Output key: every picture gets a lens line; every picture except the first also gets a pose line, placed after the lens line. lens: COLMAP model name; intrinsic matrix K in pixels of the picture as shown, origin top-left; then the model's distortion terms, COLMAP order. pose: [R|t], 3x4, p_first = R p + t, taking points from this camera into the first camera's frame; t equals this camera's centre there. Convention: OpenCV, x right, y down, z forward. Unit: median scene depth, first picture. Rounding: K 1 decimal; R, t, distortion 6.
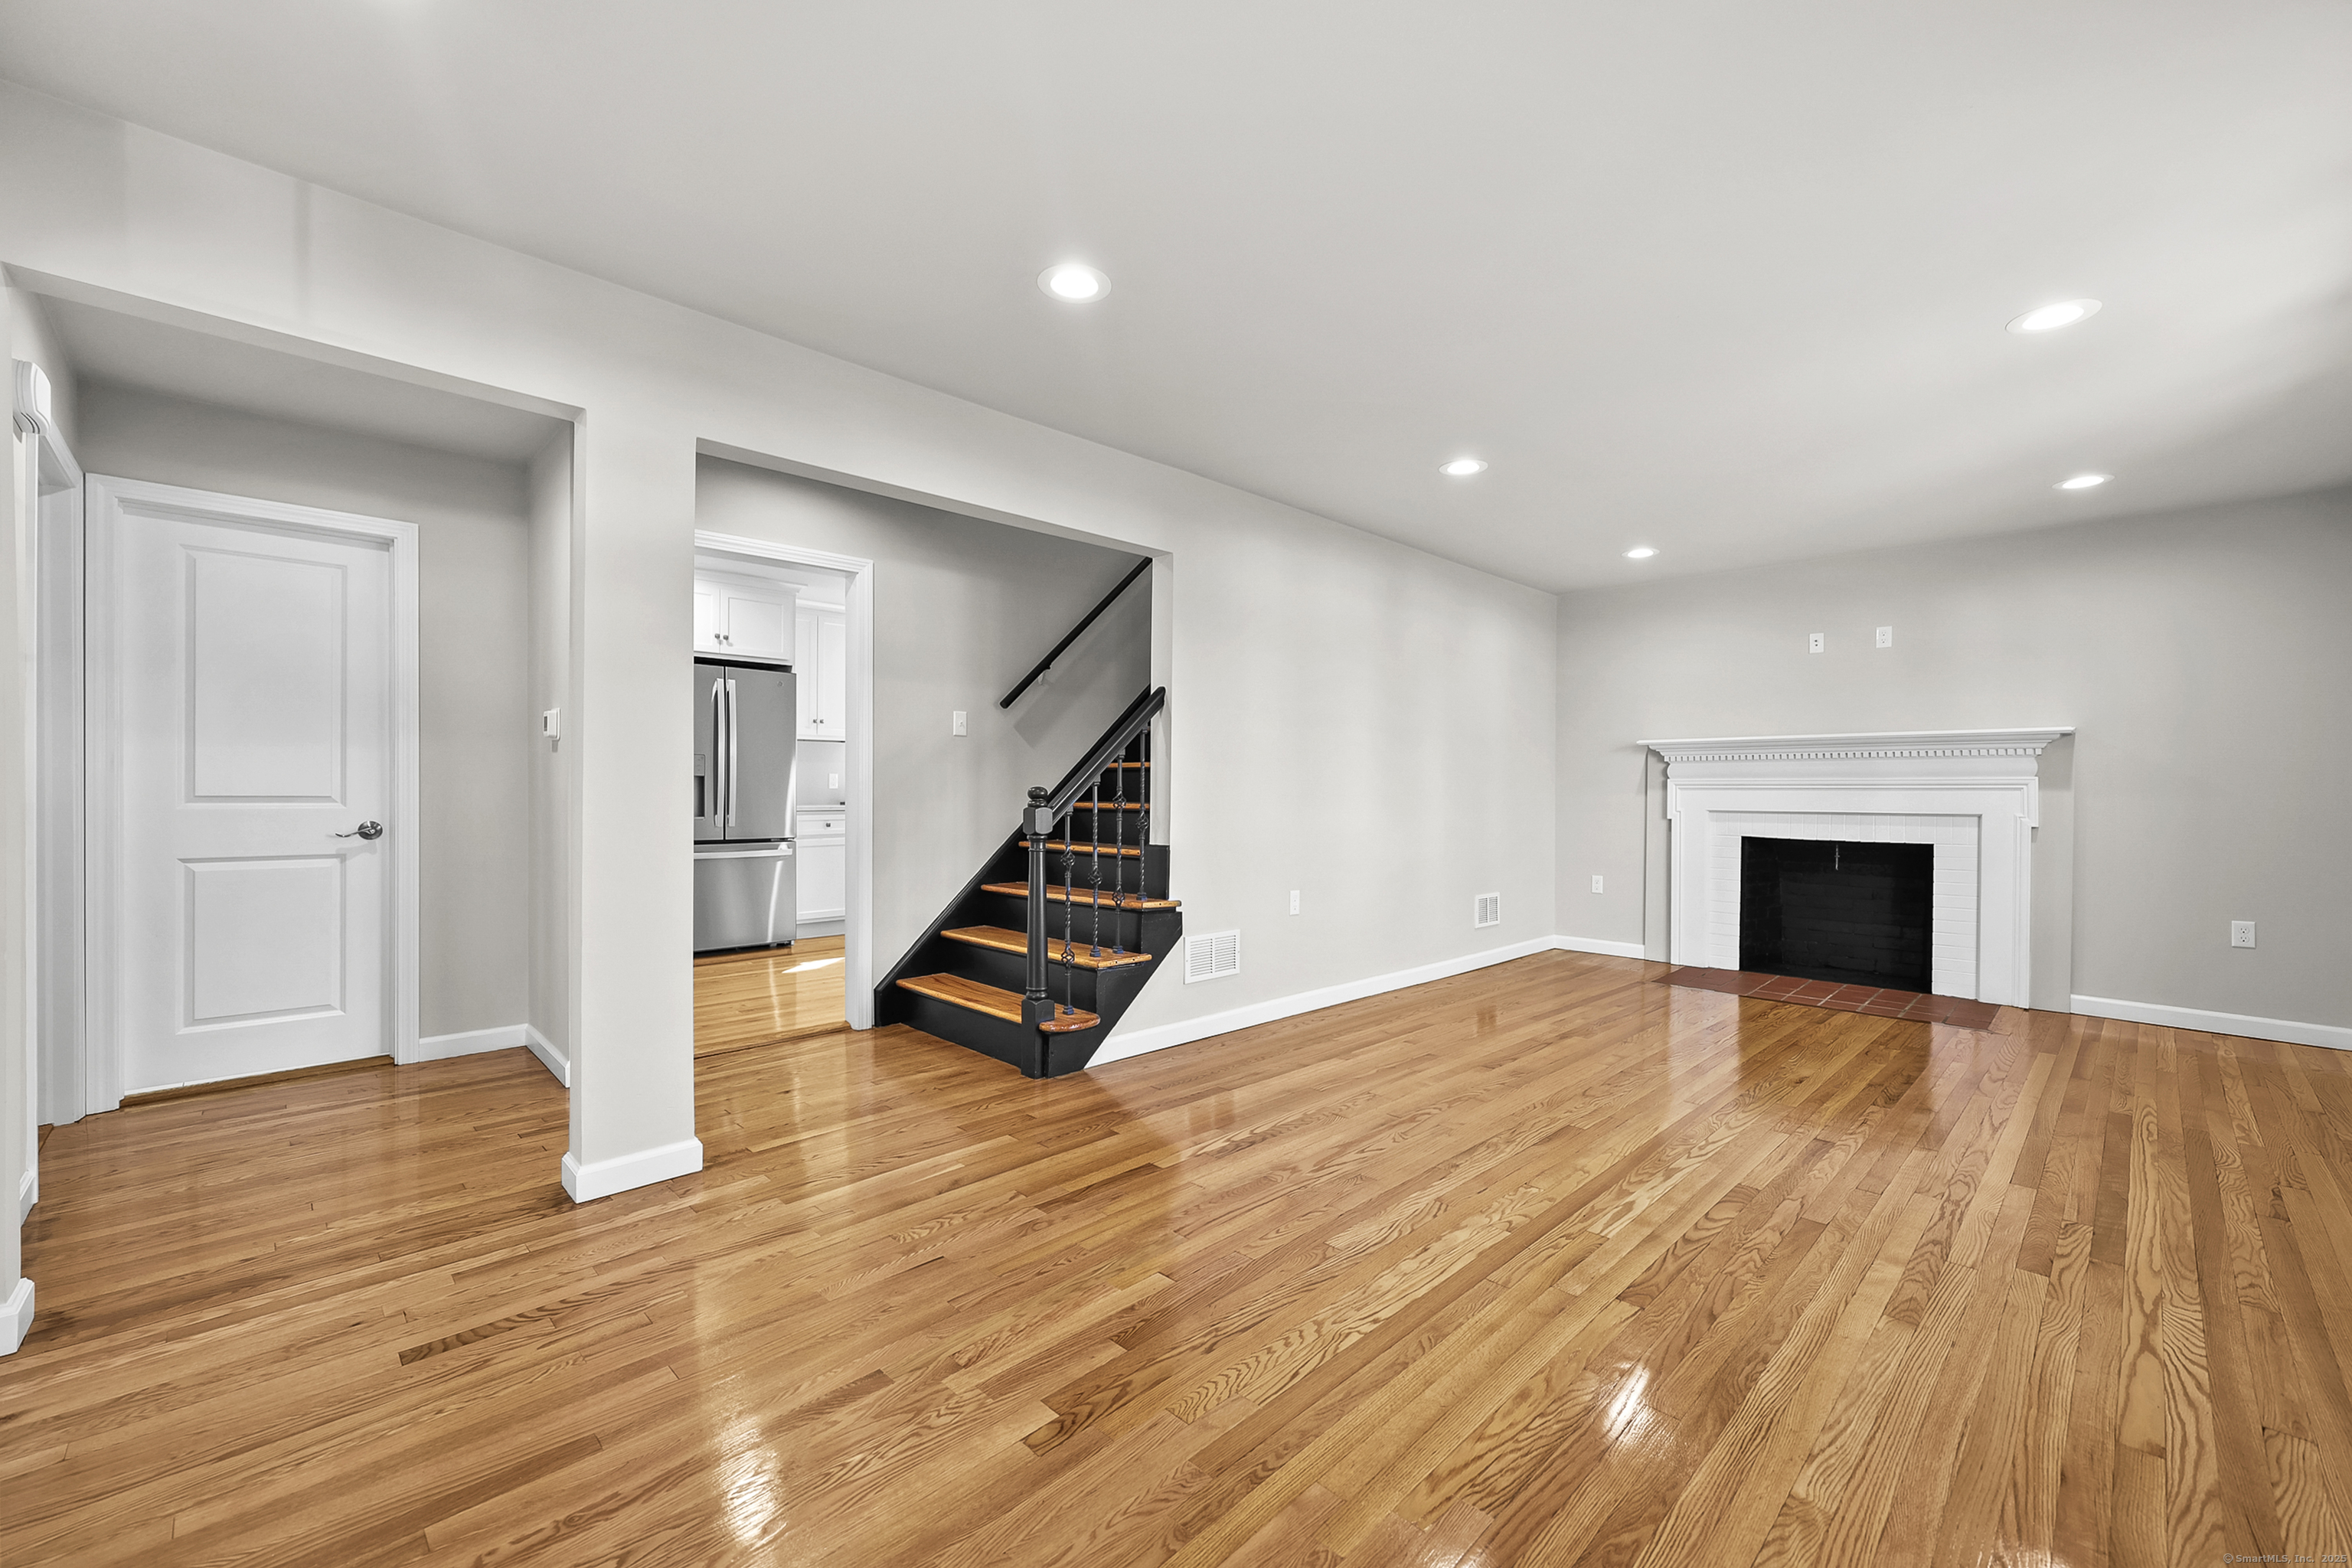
lens RADIAL K [[949.7, 0, 1184.5], [0, 949.7, 792.1], [0, 0, 1]] dist [0.000809, 0.000284]
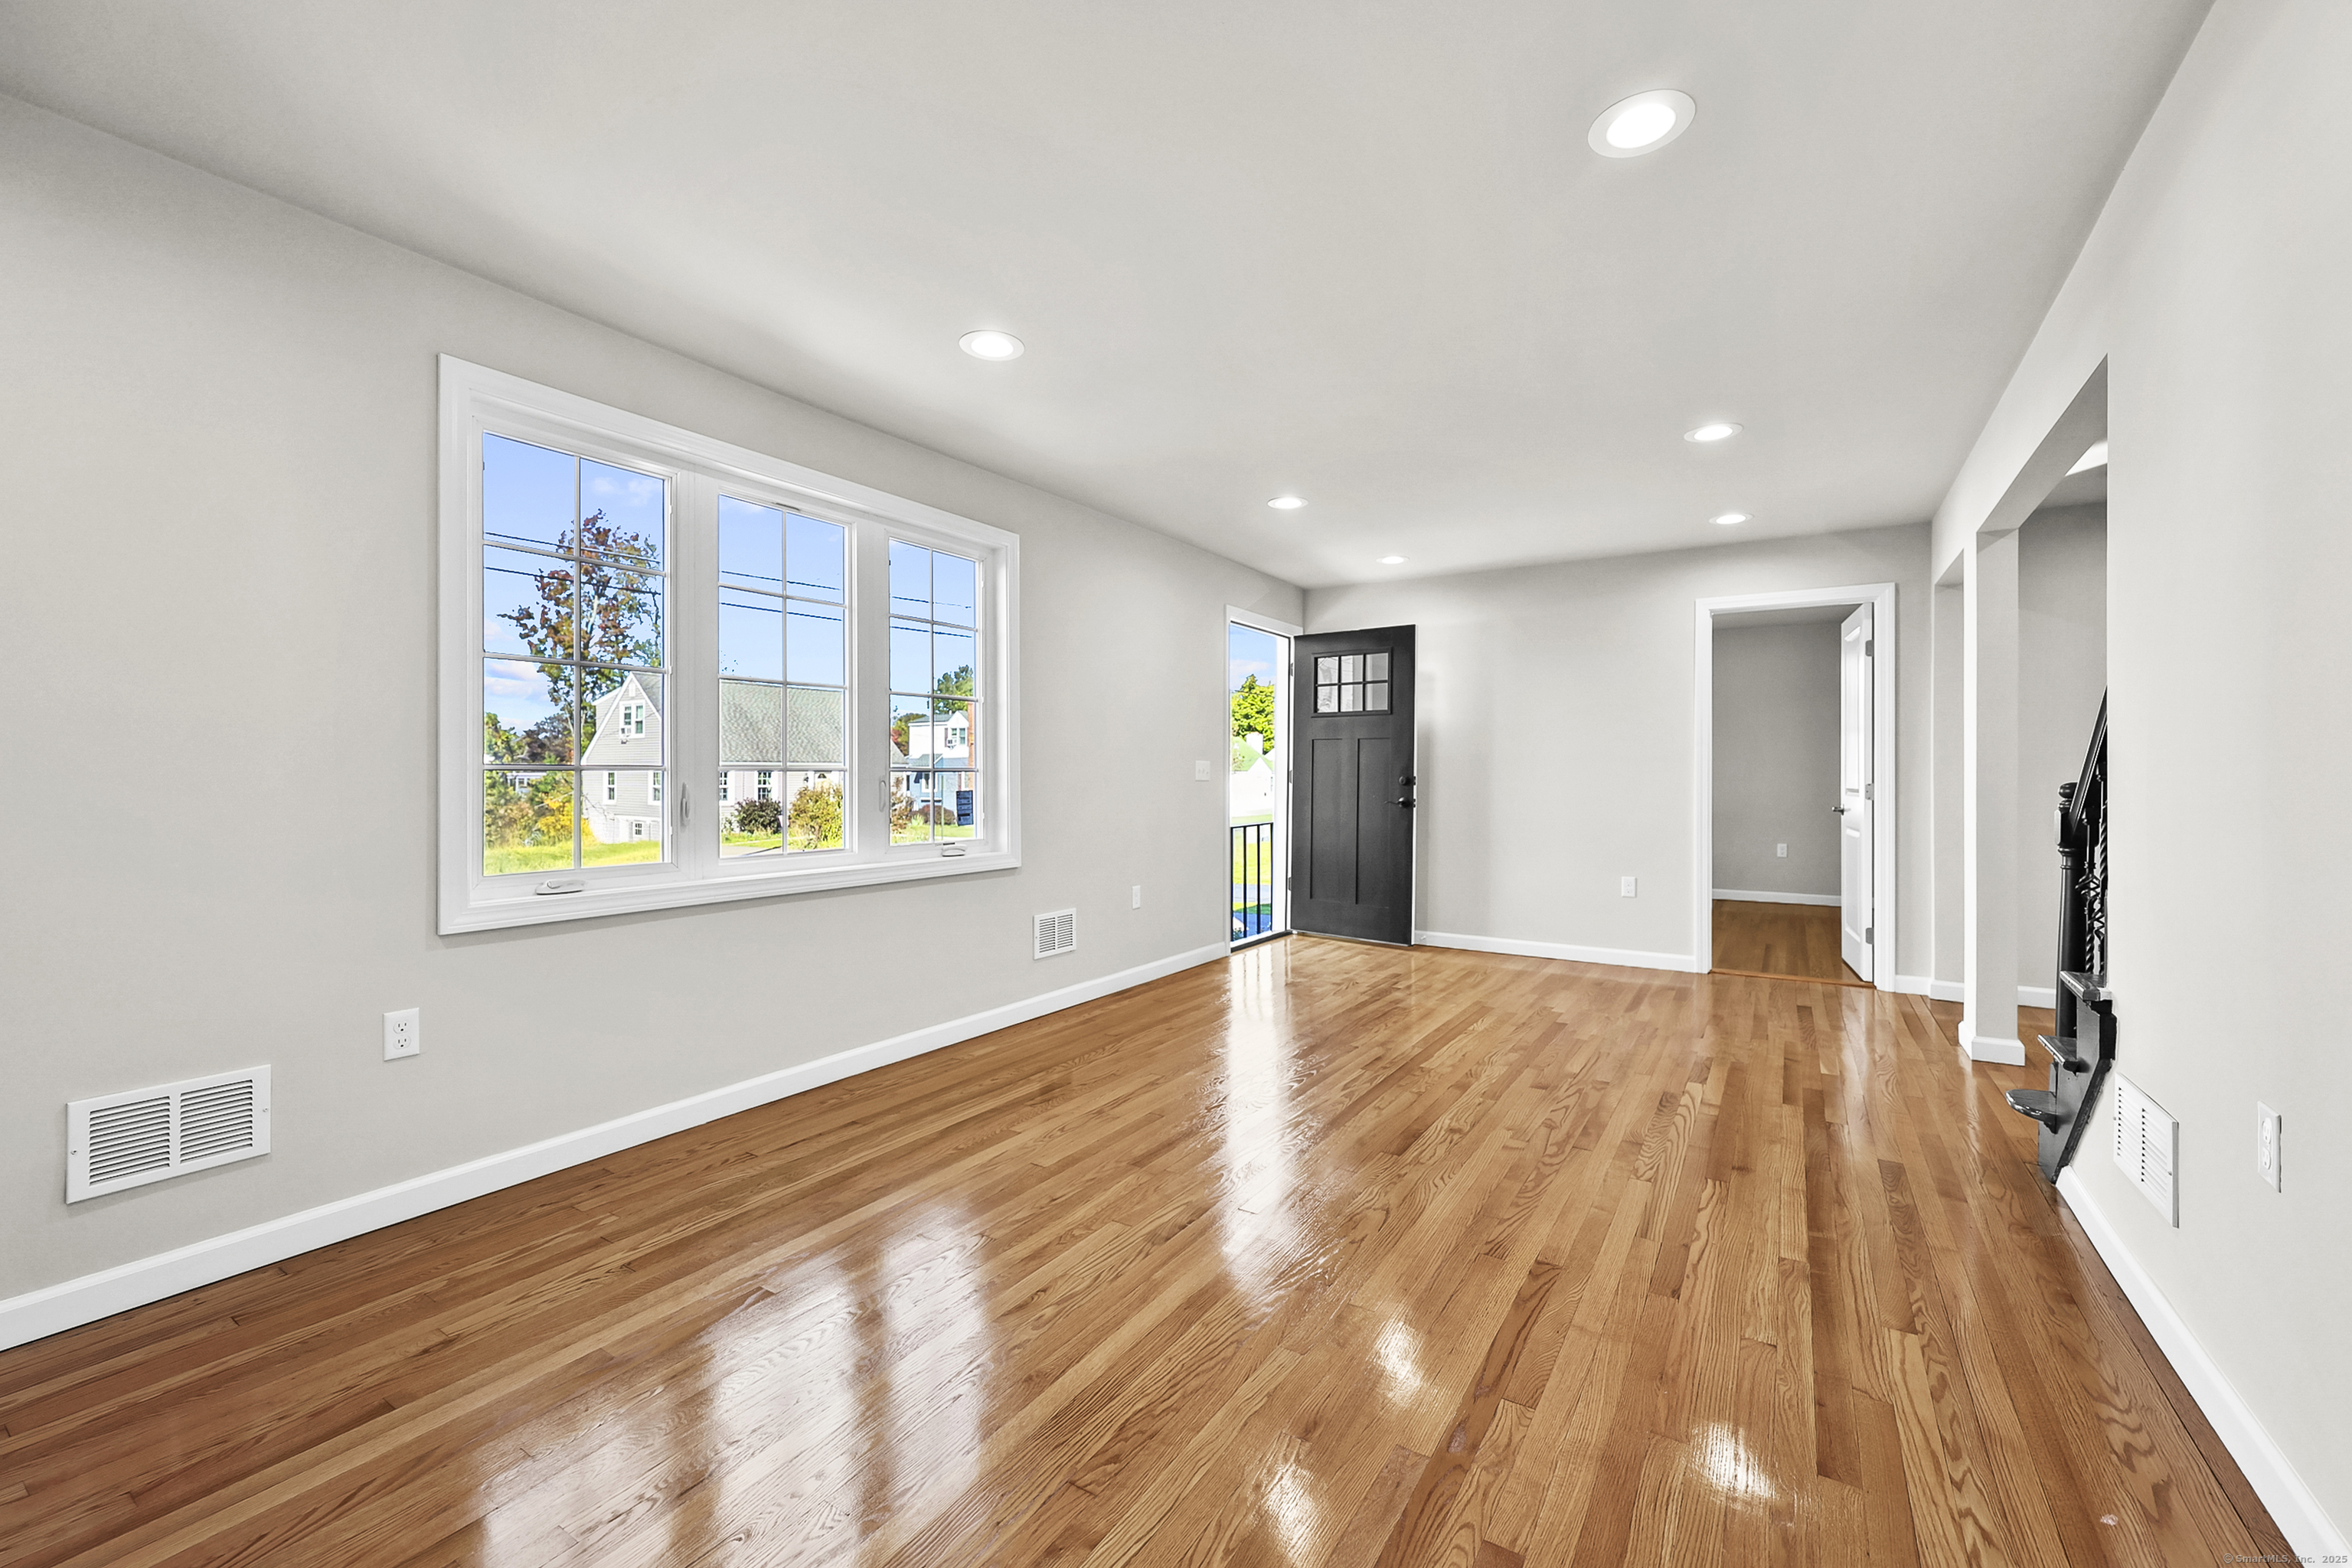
lens RADIAL K [[949.7, 0, 1190.5], [0, 949.7, 772.9], [0, 0, 1]] dist [0.000809, 0.000284]
pose [[-0.973925, -0.009199, -0.226685, 0.667226], [-0.008740, 0.999957, -0.003029, -0.004017], [0.226703, -0.000969, -0.973963, 1.520783]]
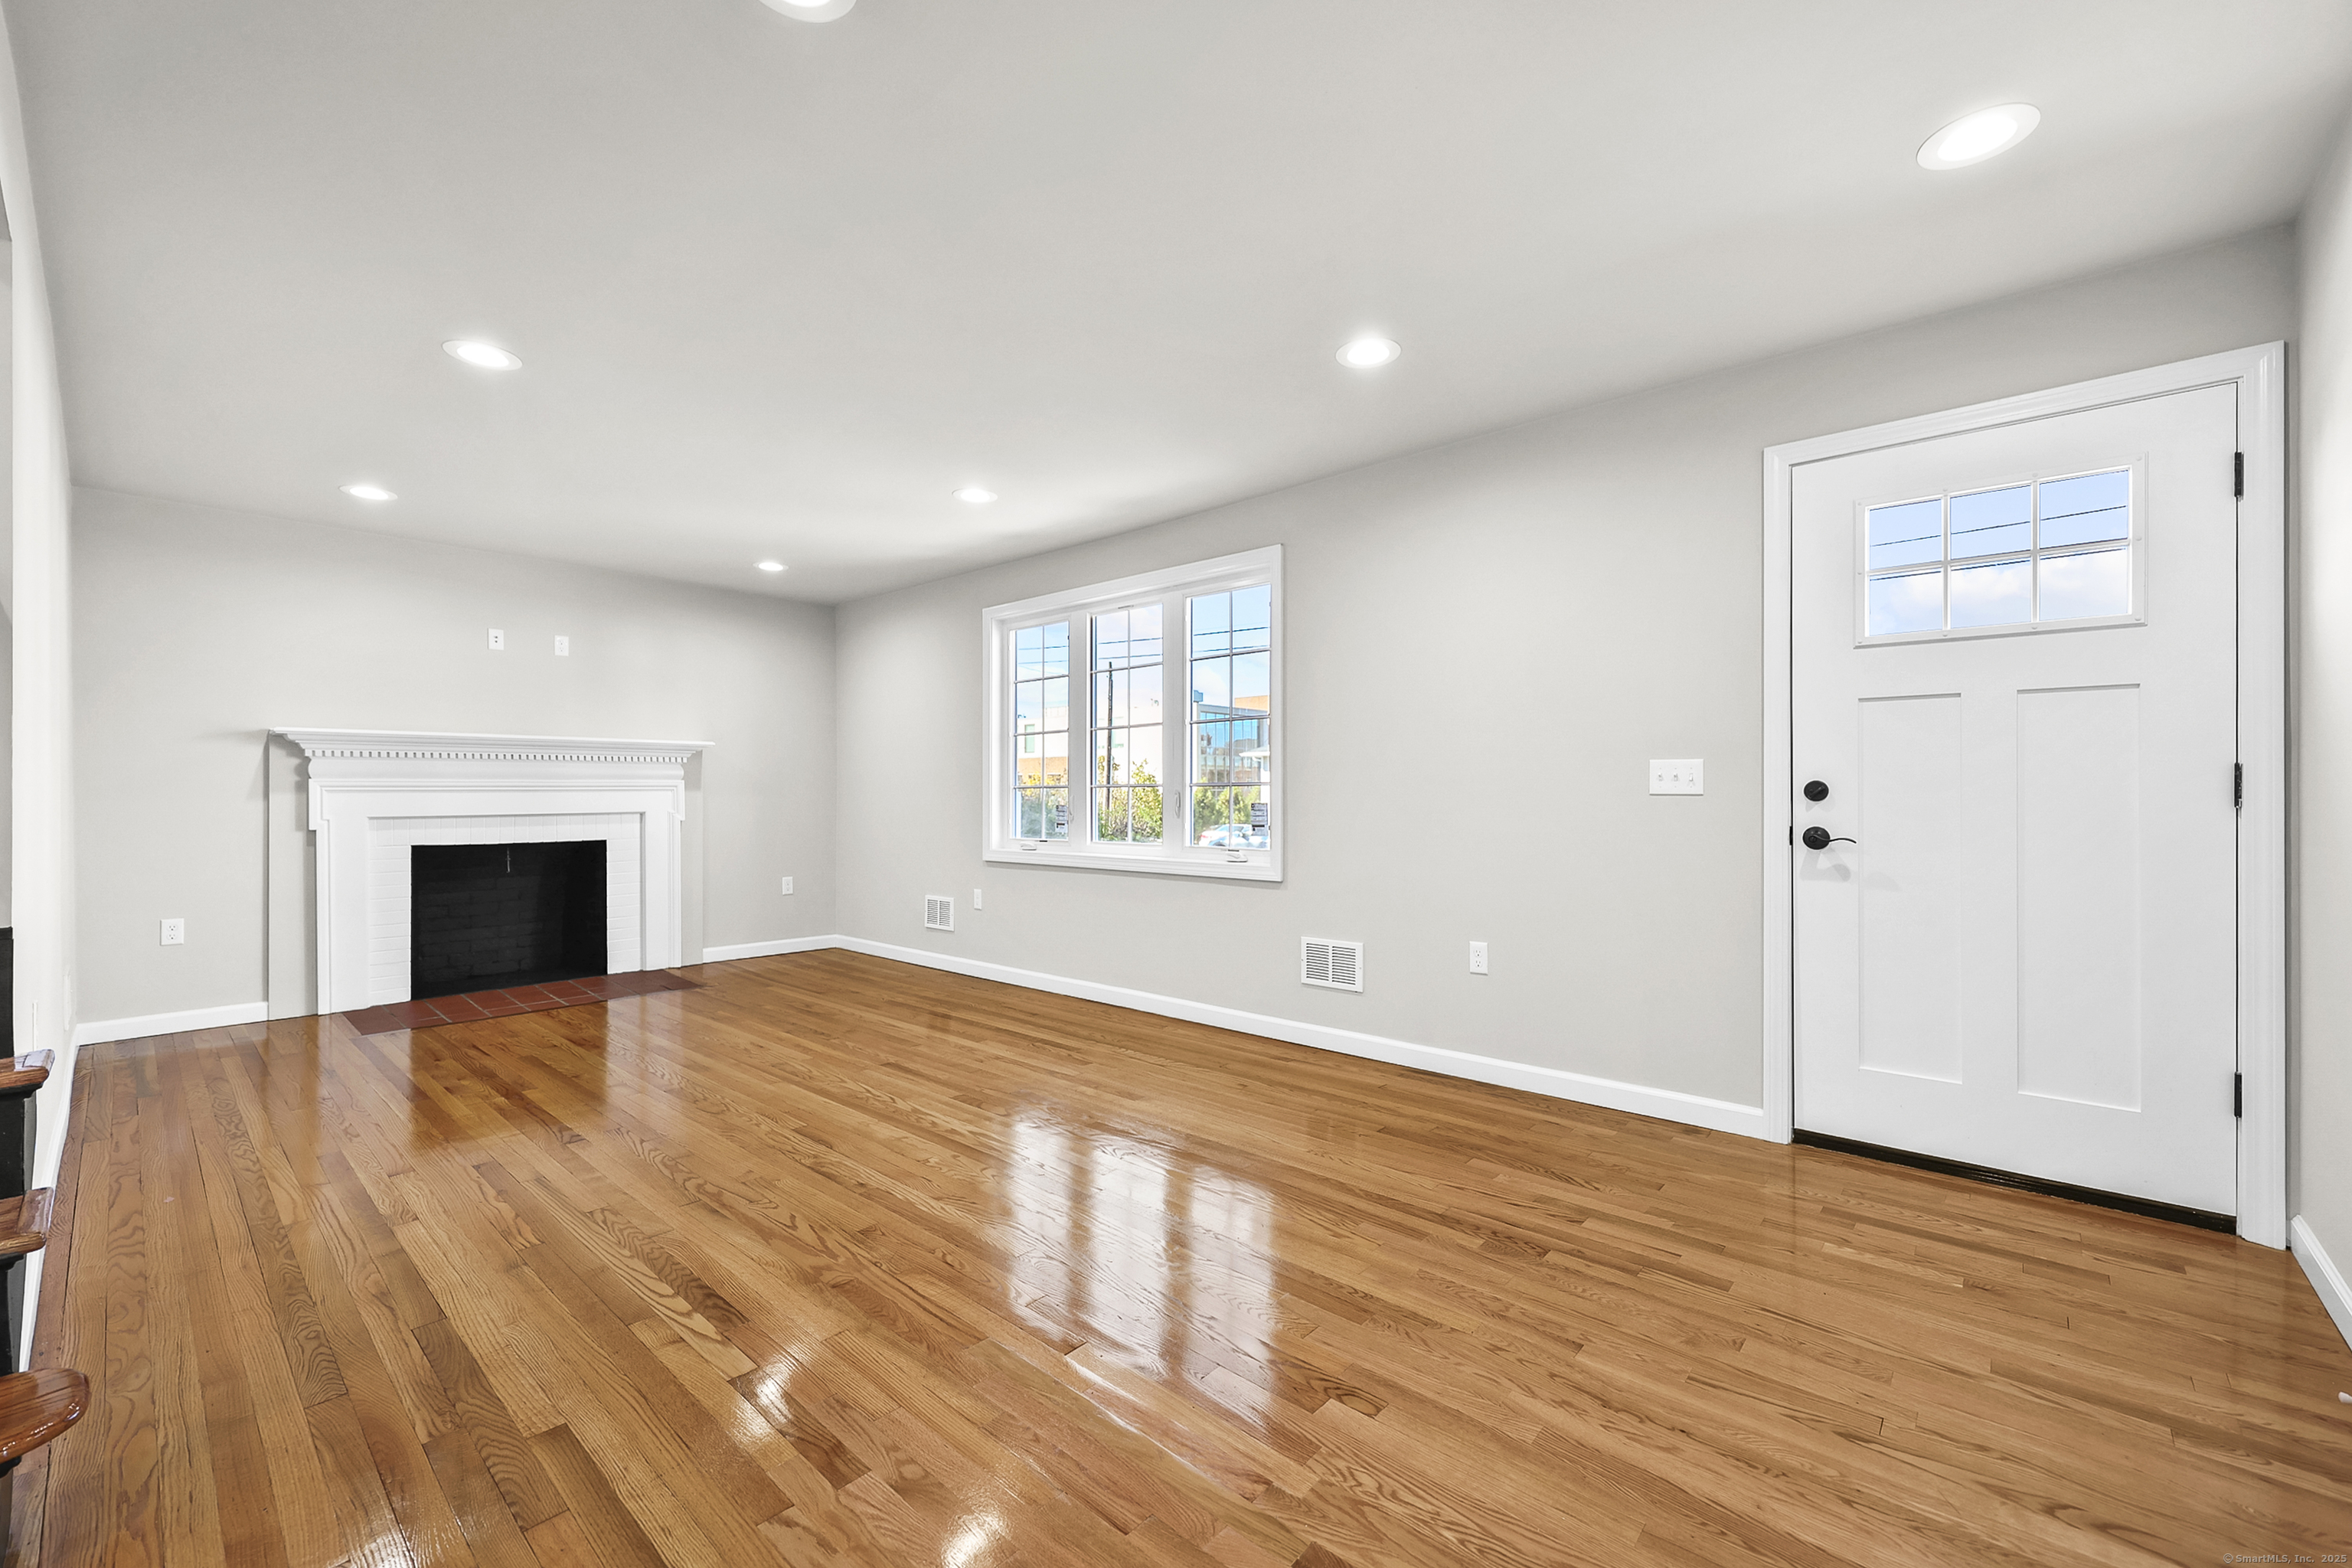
lens RADIAL K [[949.7, 0, 1187.1], [0, 949.7, 792.8], [0, 0, 1]] dist [0.000809, 0.000284]
pose [[-0.064001, -0.004598, 0.997939, -0.510472], [0.004824, 0.999976, 0.004916, -0.003880], [-0.997938, 0.005129, -0.063977, 0.541234]]
